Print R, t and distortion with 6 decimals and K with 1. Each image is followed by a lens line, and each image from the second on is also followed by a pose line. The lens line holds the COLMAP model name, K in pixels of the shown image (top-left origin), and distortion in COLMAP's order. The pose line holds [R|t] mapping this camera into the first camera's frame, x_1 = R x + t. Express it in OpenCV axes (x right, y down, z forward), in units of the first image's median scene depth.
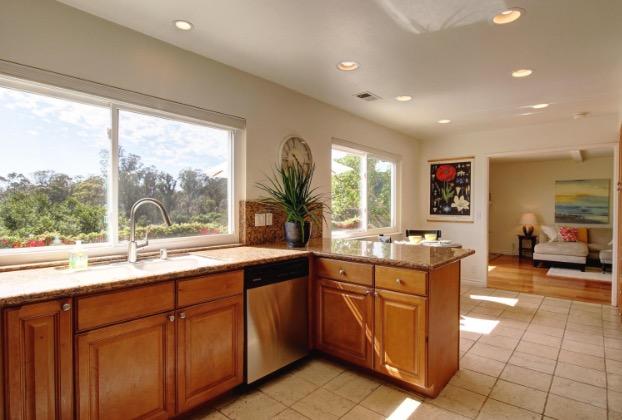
lens RADIAL K [[340.0, 0, 314.7], [0, 340.0, 209.6], [0, 0, 1]] dist [0.000760, -0.005848]
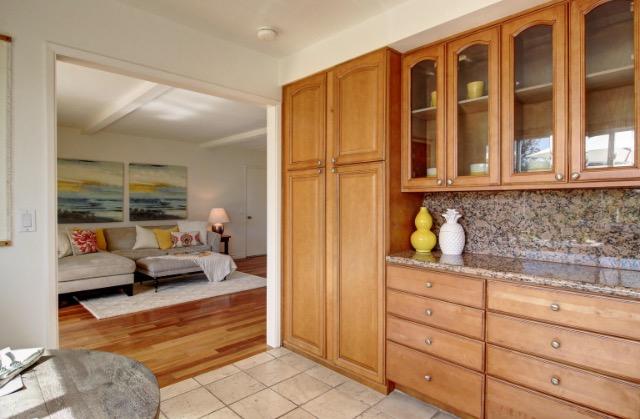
lens RADIAL K [[349.7, 0, 324.5], [0, 349.7, 213.3], [0, 0, 1]] dist [-0.013028, -0.001214]
pose [[0.079850, -0.030417, 0.996343, 0.145741], [0.002106, 0.999537, 0.030346, 0.000103], [-0.996805, -0.000324, 0.079877, 0.579920]]
